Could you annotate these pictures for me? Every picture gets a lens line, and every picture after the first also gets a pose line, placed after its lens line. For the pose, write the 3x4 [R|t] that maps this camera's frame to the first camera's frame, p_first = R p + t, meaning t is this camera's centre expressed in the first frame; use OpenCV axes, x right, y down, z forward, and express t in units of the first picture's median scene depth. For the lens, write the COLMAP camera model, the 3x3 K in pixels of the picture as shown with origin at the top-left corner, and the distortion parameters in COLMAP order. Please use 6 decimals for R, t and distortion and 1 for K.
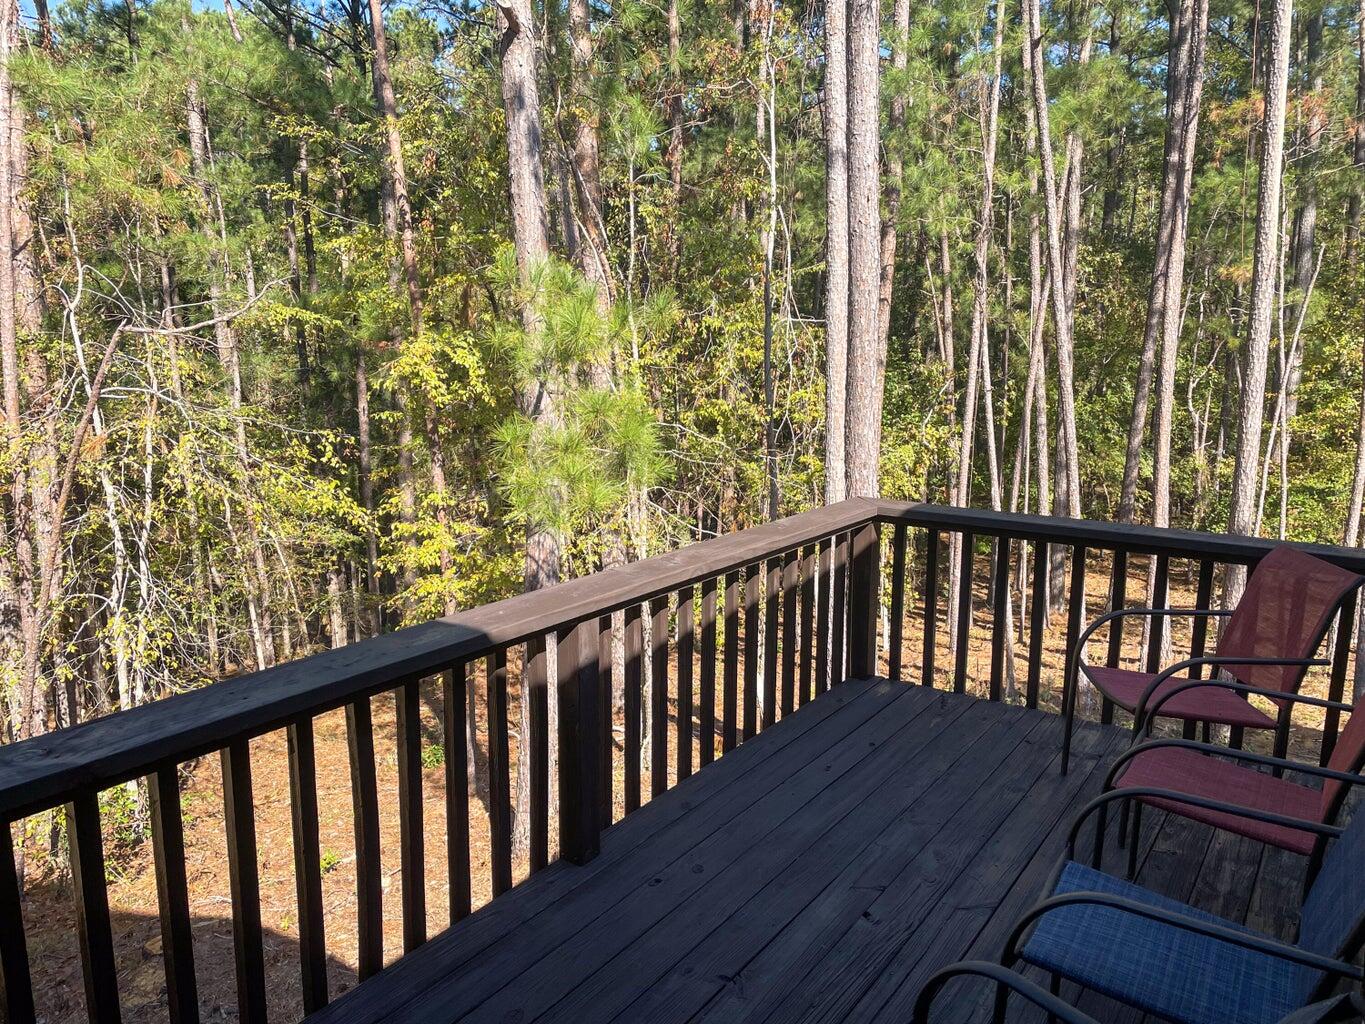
lens RADIAL K [[1025.2, 0, 691.0], [0, 1025.2, 507.5], [0, 0, 1]] dist [0.066618, -0.066144]
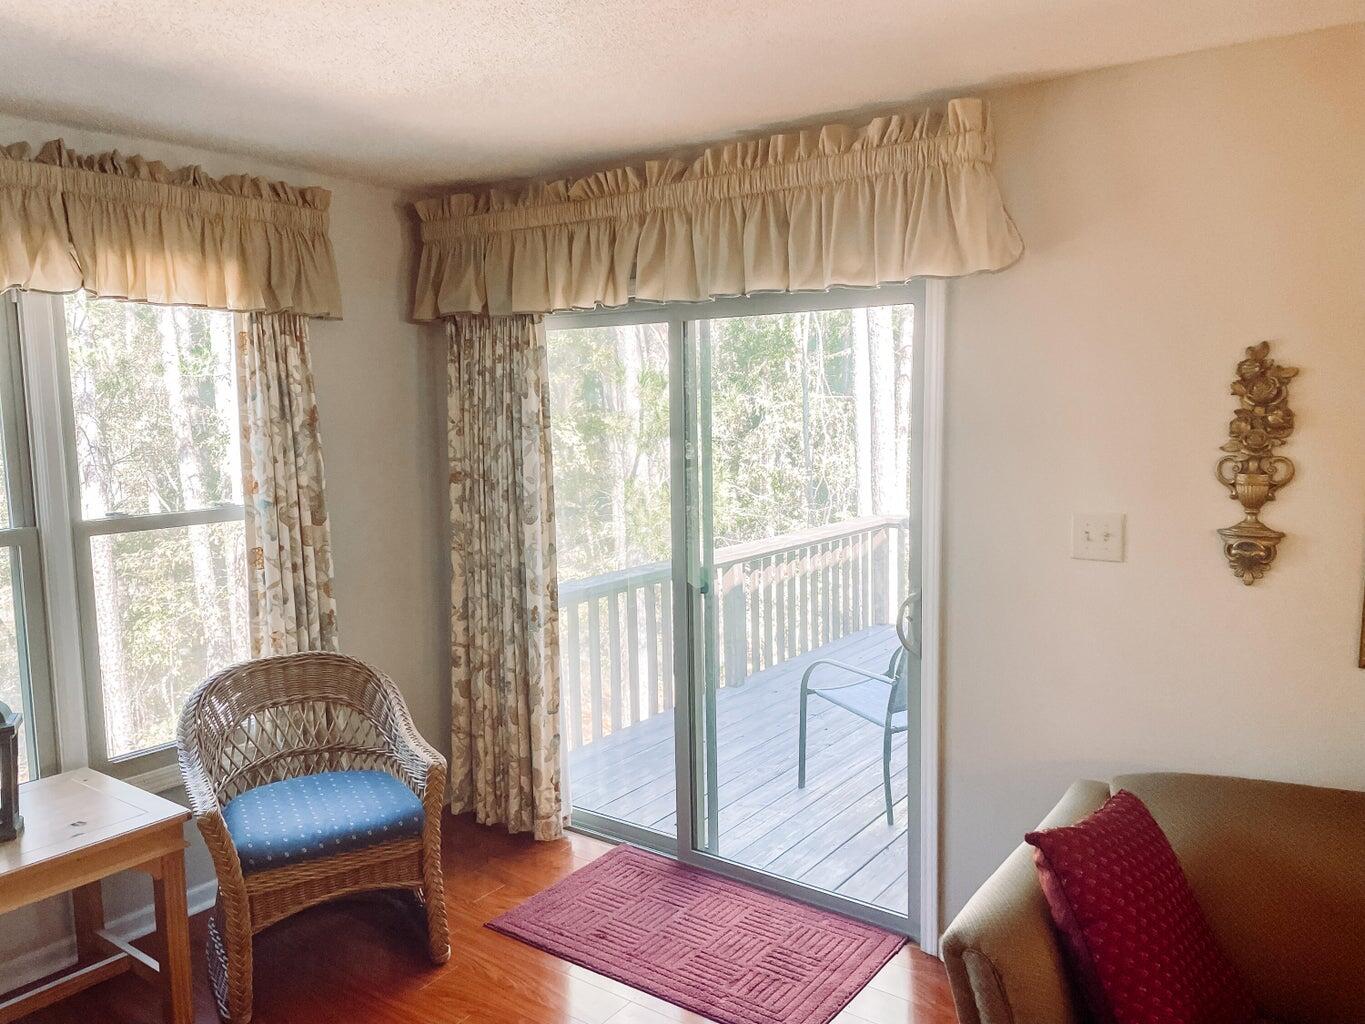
lens RADIAL K [[1025.2, 0, 677.7], [0, 1025.2, 511.8], [0, 0, 1]] dist [0.066618, -0.066144]
pose [[0.998535, -0.029603, -0.045298, -0.026041], [0.026591, 0.997485, -0.065702, 0.028887], [0.047129, 0.064401, 0.996811, -0.219625]]
